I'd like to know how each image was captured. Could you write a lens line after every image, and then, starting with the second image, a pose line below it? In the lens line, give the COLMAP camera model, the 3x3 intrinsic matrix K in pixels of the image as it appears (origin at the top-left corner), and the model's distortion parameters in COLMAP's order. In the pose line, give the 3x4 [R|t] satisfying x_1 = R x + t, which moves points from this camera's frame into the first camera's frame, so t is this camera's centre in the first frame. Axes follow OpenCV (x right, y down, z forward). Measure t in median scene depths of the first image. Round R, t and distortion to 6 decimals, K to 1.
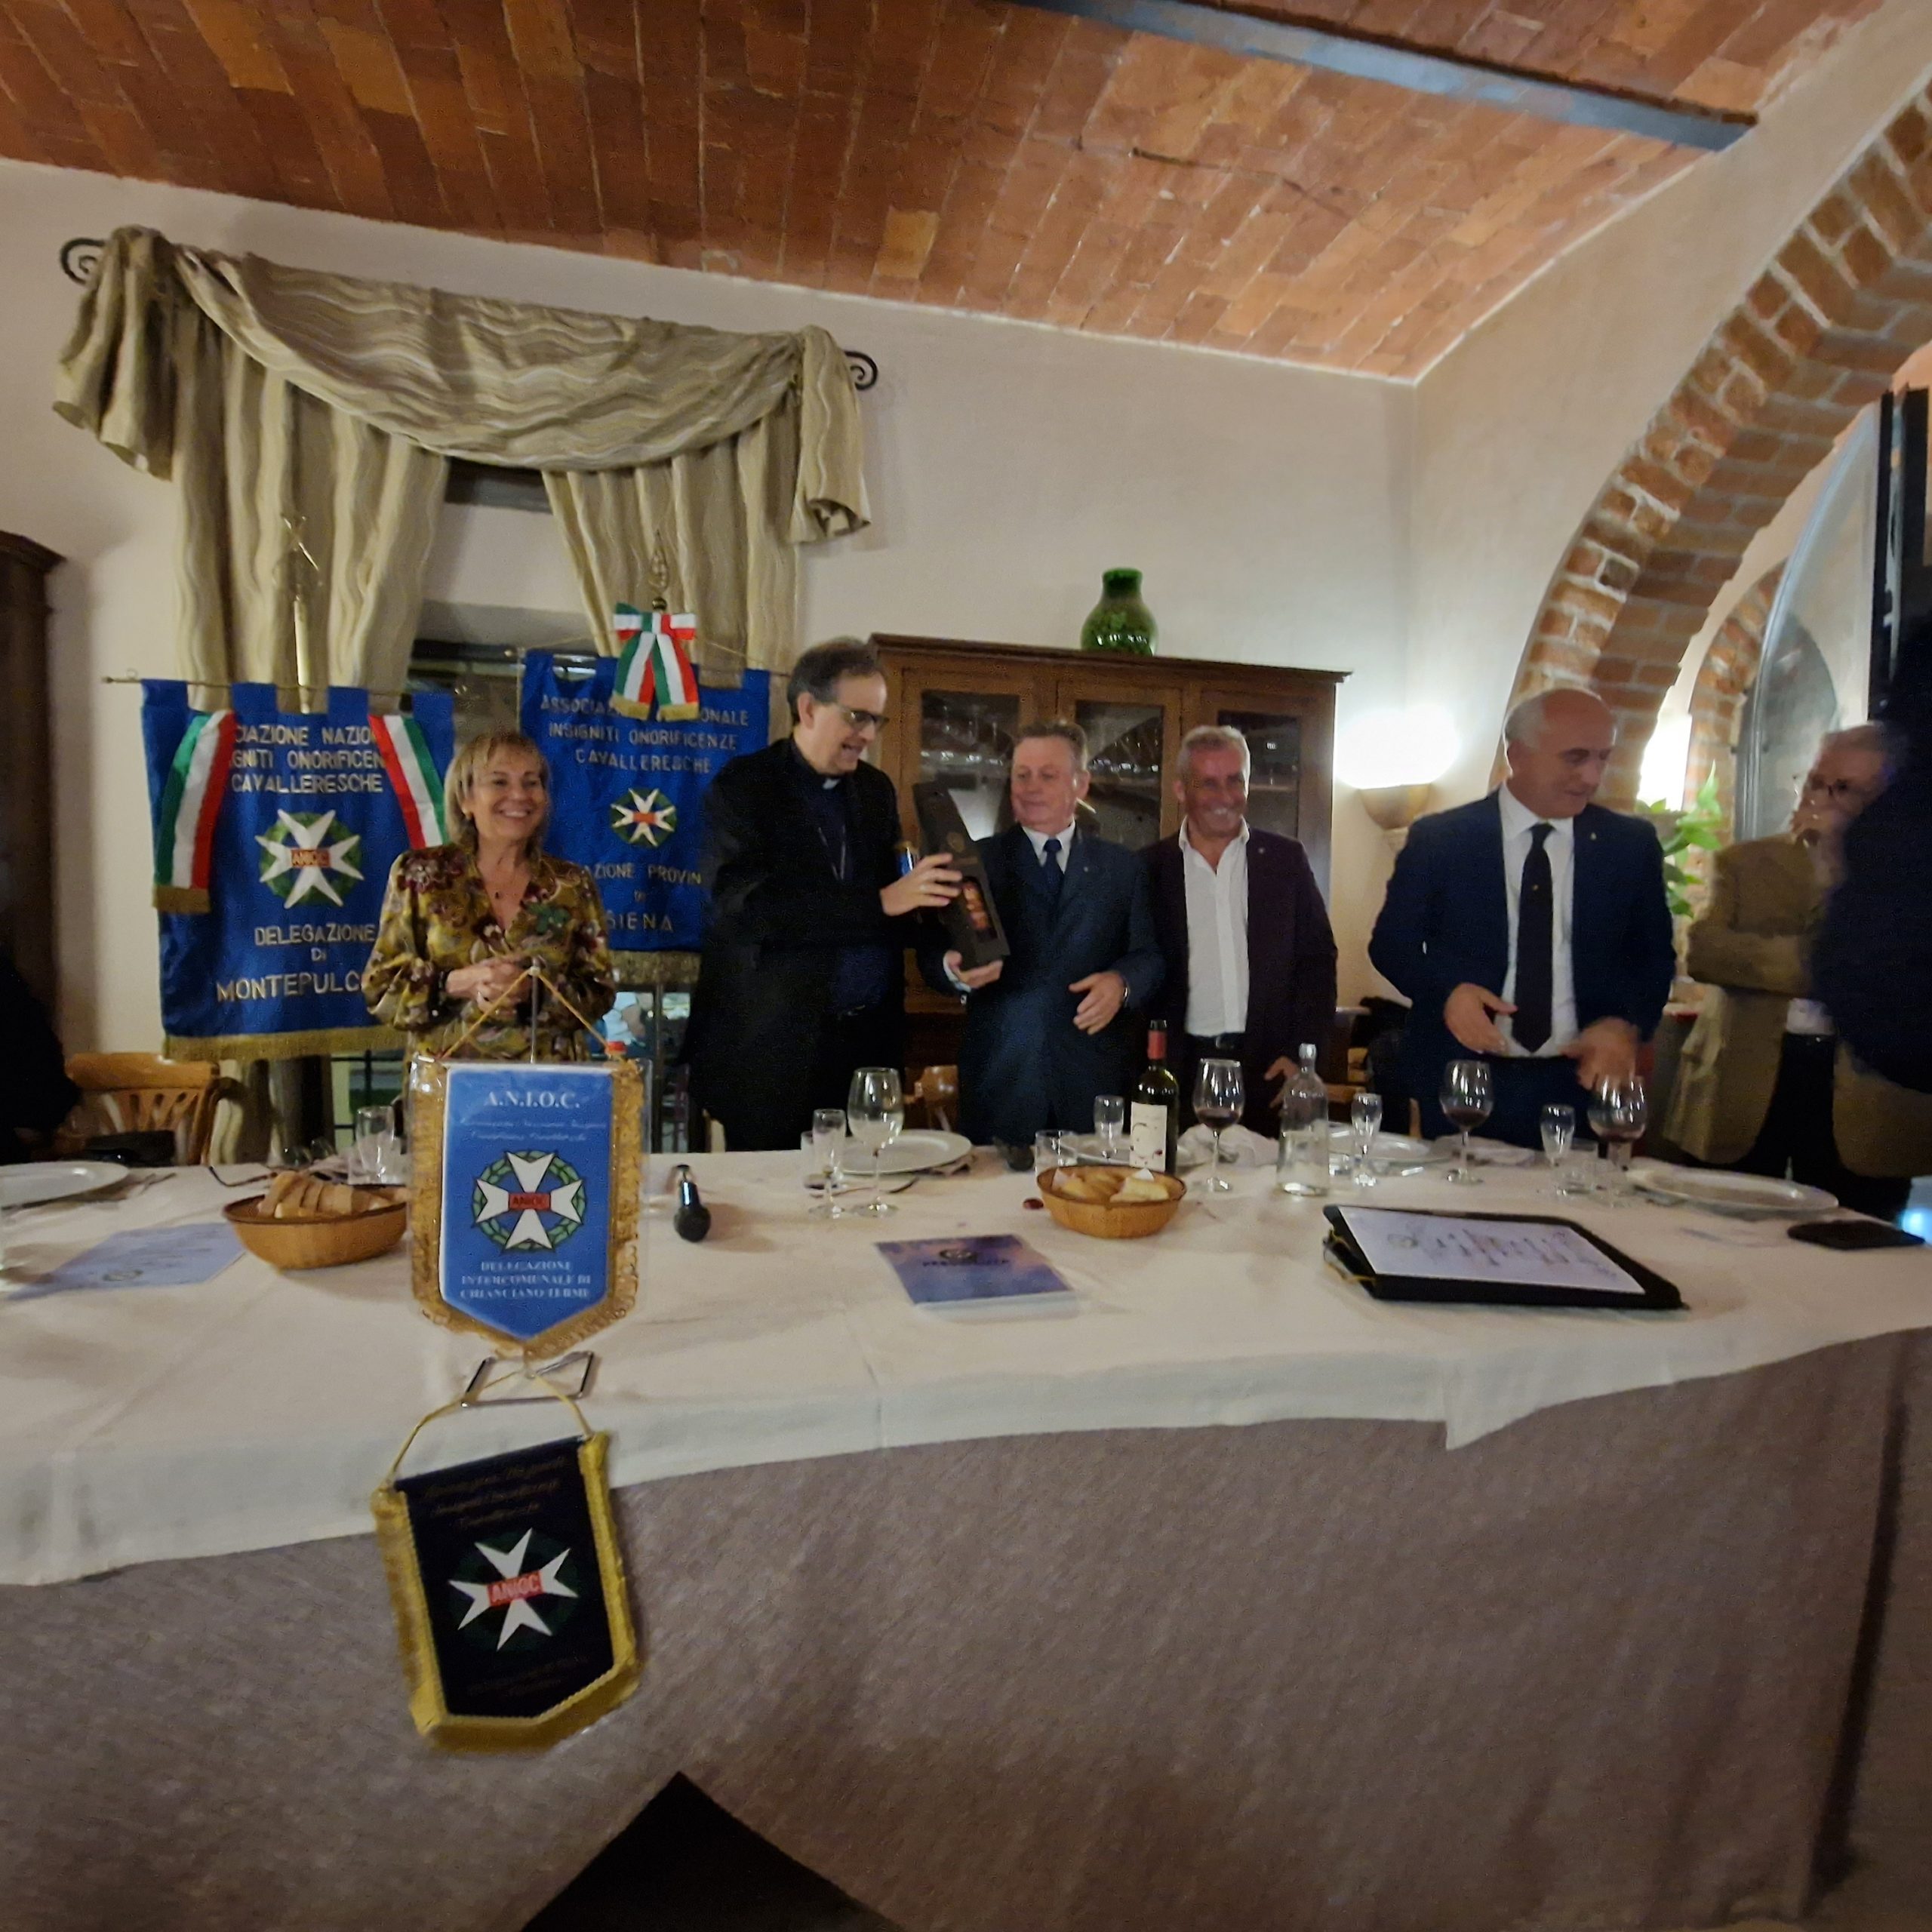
lens RADIAL K [[1046.0, 0, 946.6], [0, 1046.0, 971.2], [0, 0, 1]] dist [0.009295, -0.004866]
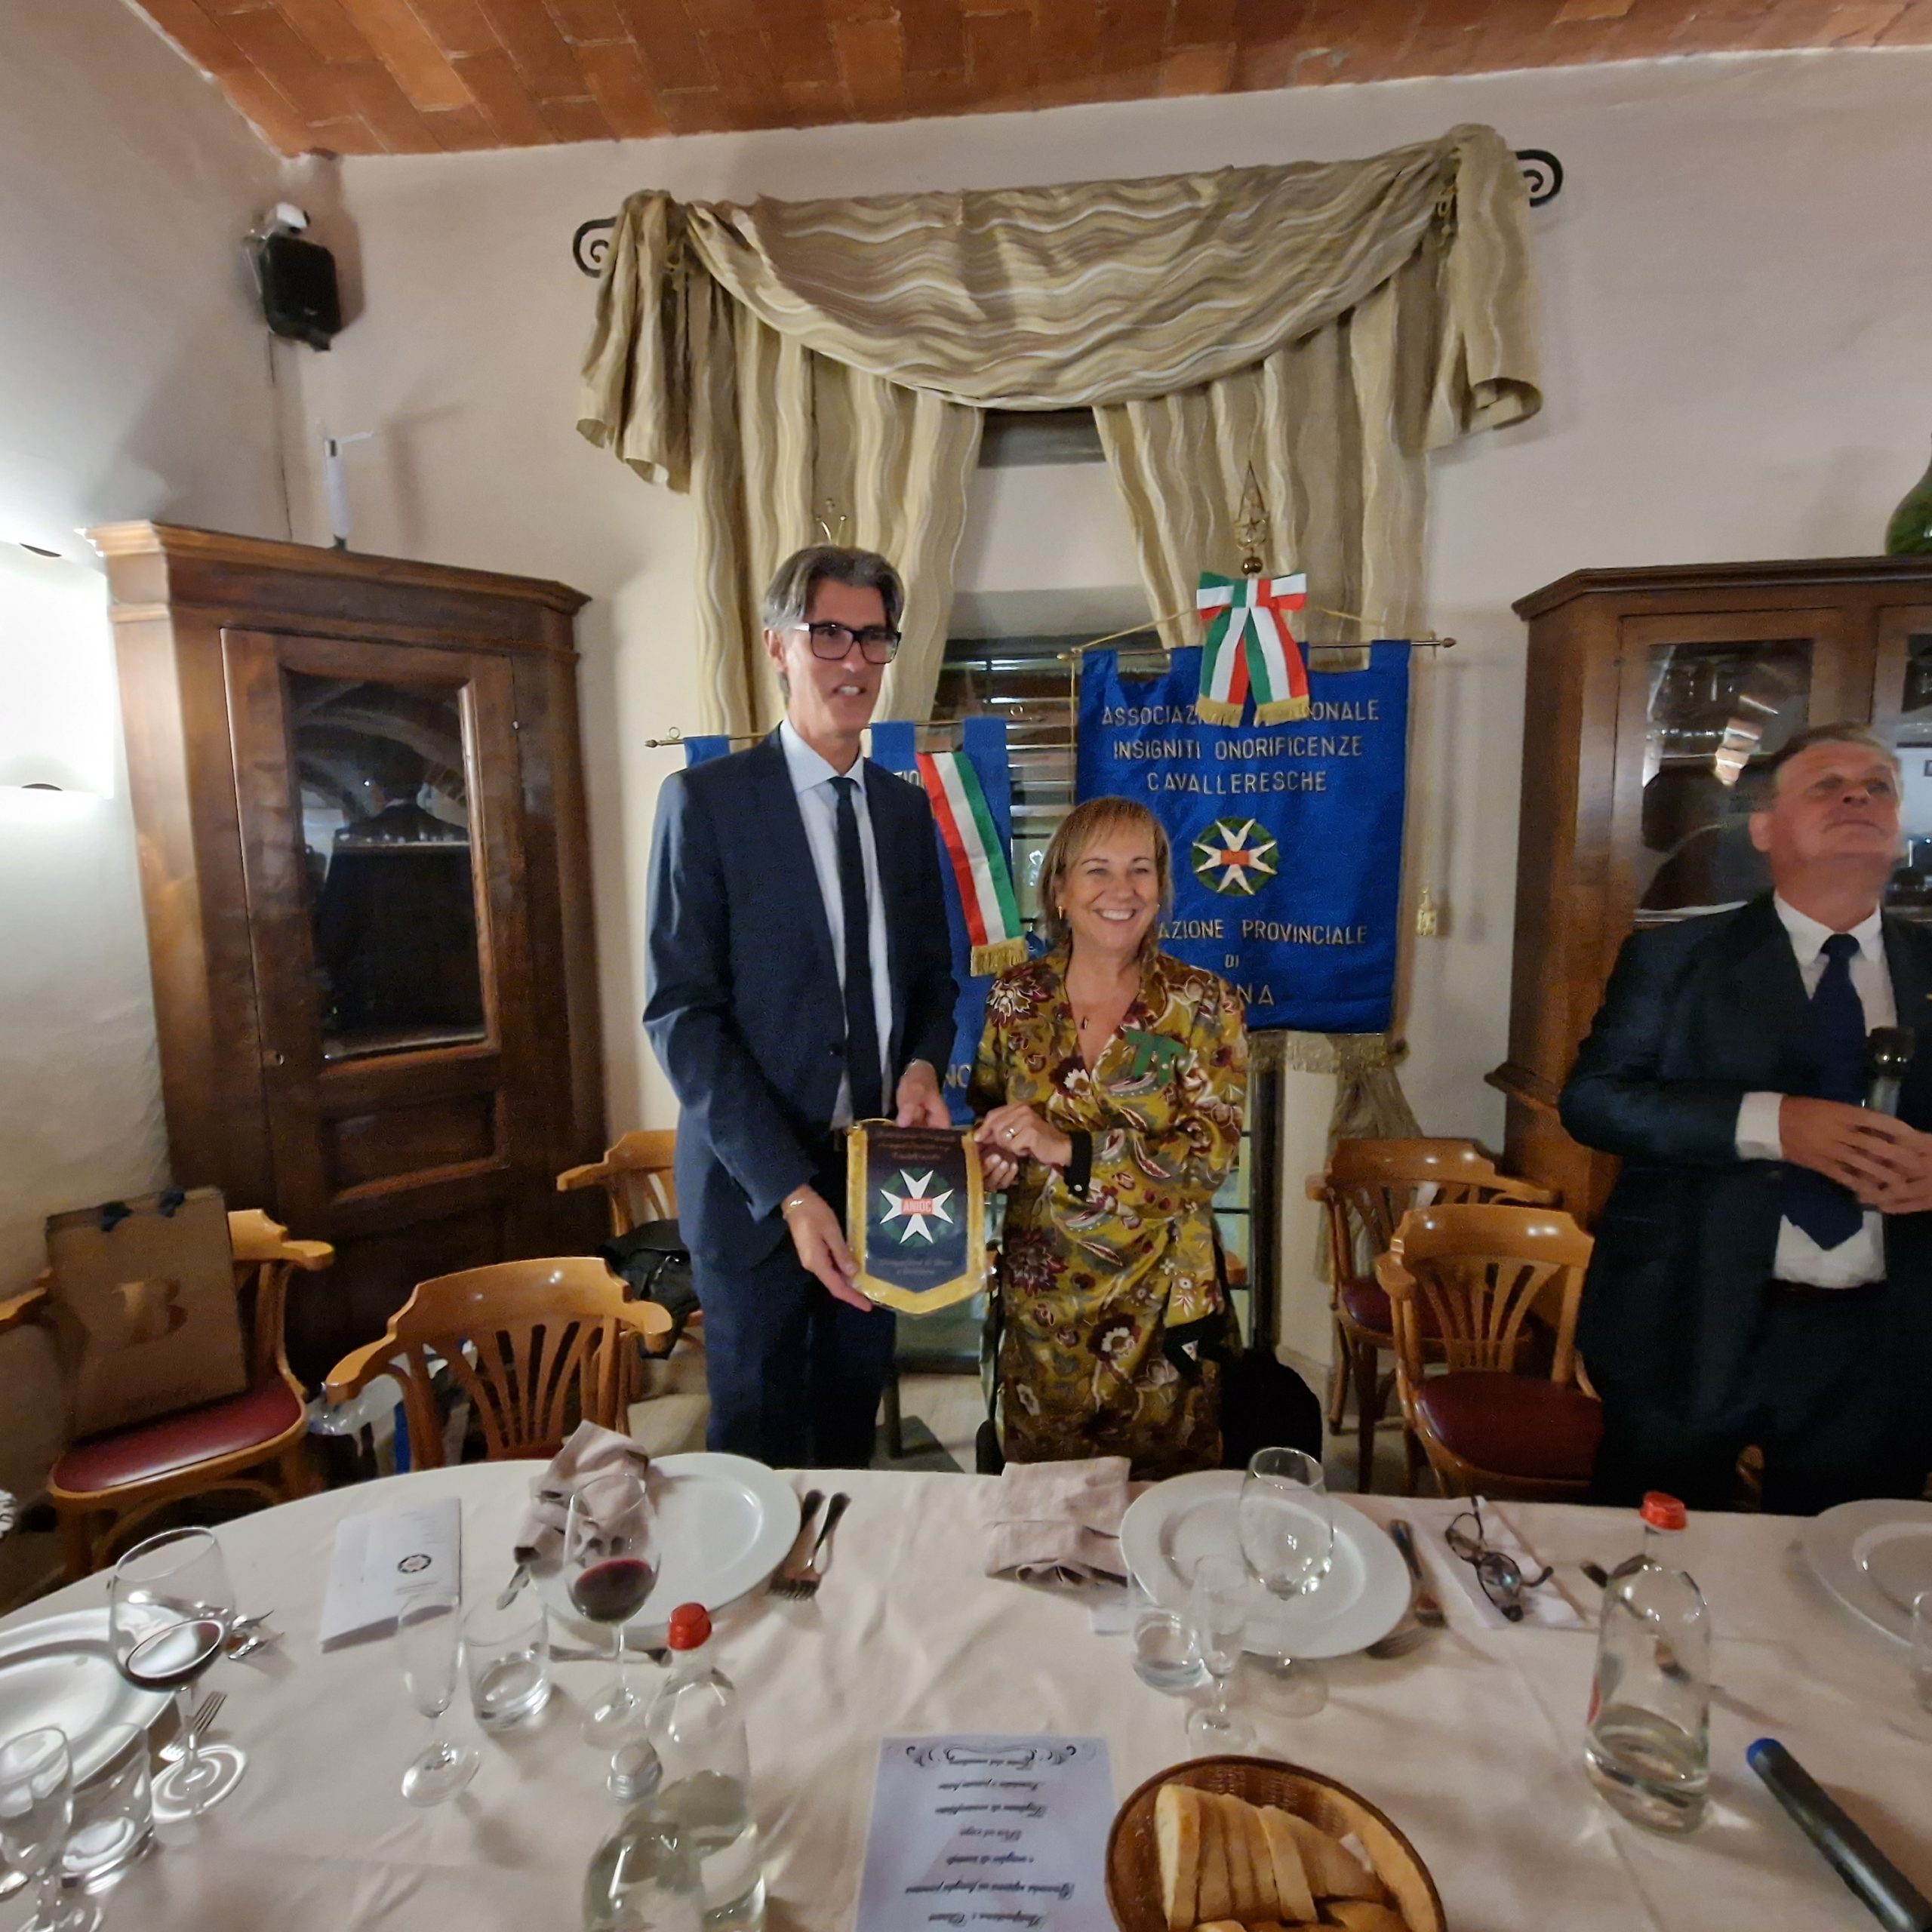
lens RADIAL K [[1046.0, 0, 946.6], [0, 1046.0, 971.2], [0, 0, 1]] dist [0.009295, -0.004866]
pose [[0.948886, 0.000674, -0.315619, -0.269780], [0.023570, 0.997054, 0.072992, -0.133827], [0.314738, -0.076700, 0.946075, 0.223562]]
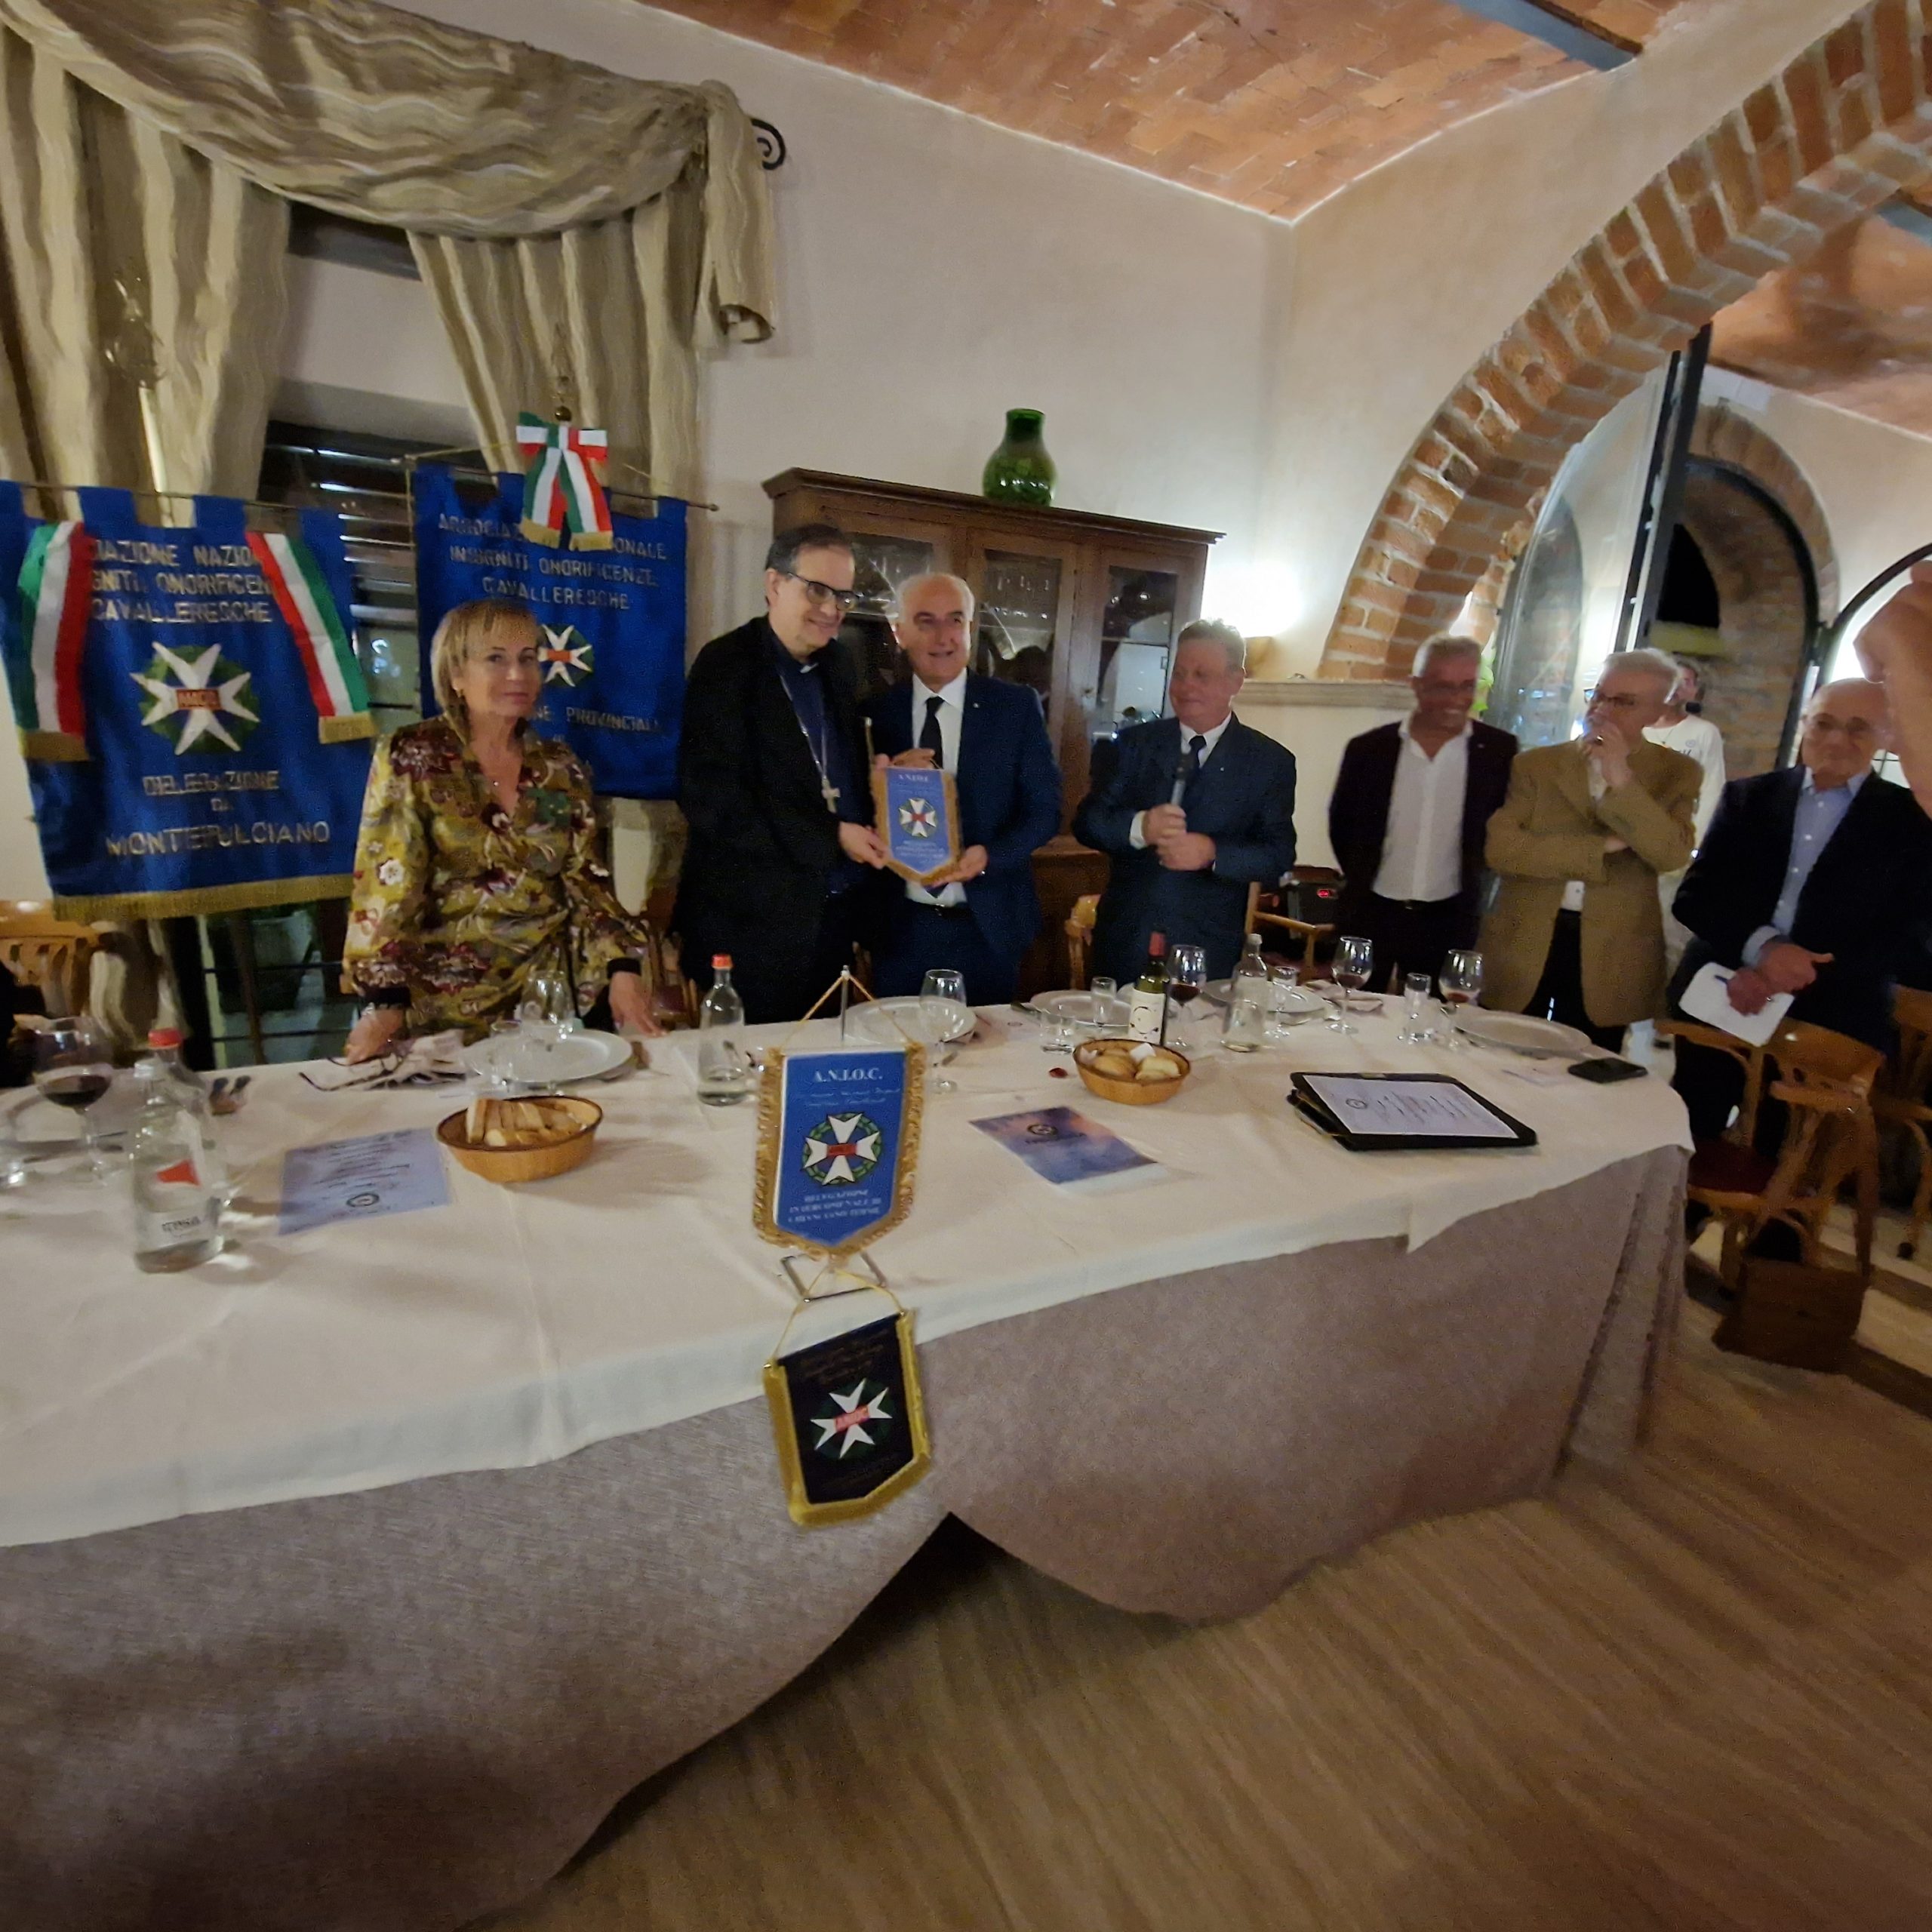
lens RADIAL K [[1046.0, 0, 946.6], [0, 1046.0, 971.2], [0, 0, 1]] dist [0.009295, -0.004866]
pose [[0.971840, -0.024574, 0.234358, -0.189300], [-0.028460, 0.975027, 0.220255, -0.093061], [-0.233917, -0.220722, 0.946871, -0.065480]]
